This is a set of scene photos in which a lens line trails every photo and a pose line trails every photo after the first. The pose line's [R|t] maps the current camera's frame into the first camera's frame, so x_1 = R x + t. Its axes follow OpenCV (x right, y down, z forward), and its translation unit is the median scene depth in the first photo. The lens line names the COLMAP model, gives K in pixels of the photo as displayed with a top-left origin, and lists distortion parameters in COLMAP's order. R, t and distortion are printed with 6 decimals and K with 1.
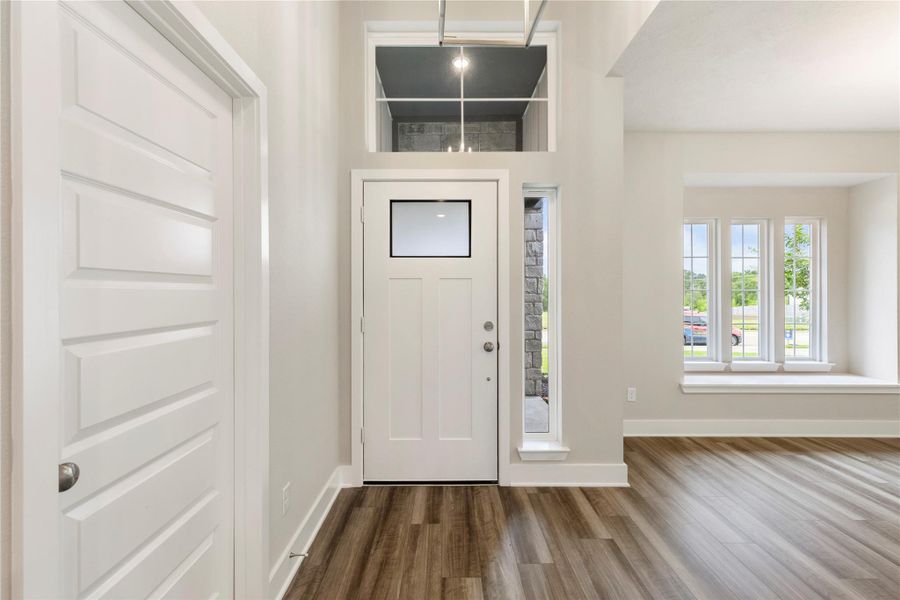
lens RADIAL K [[408.7, 0, 449.4], [0, 408.7, 292.0], [0, 0, 1]] dist [0.010178, -0.002635]
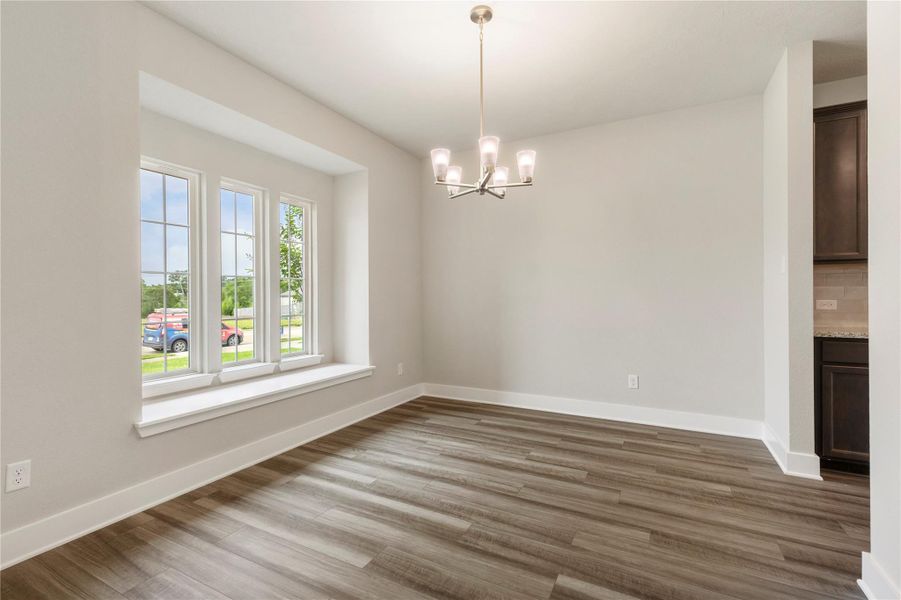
lens RADIAL K [[409.2, 0, 447.0], [0, 409.2, 297.1], [0, 0, 1]] dist [0.010178, -0.002635]
pose [[0.475146, -0.004116, 0.879897, 0.263206], [0.002679, 0.999991, 0.003231, 0.041899], [-0.879903, 0.000822, 0.475153, 0.332276]]
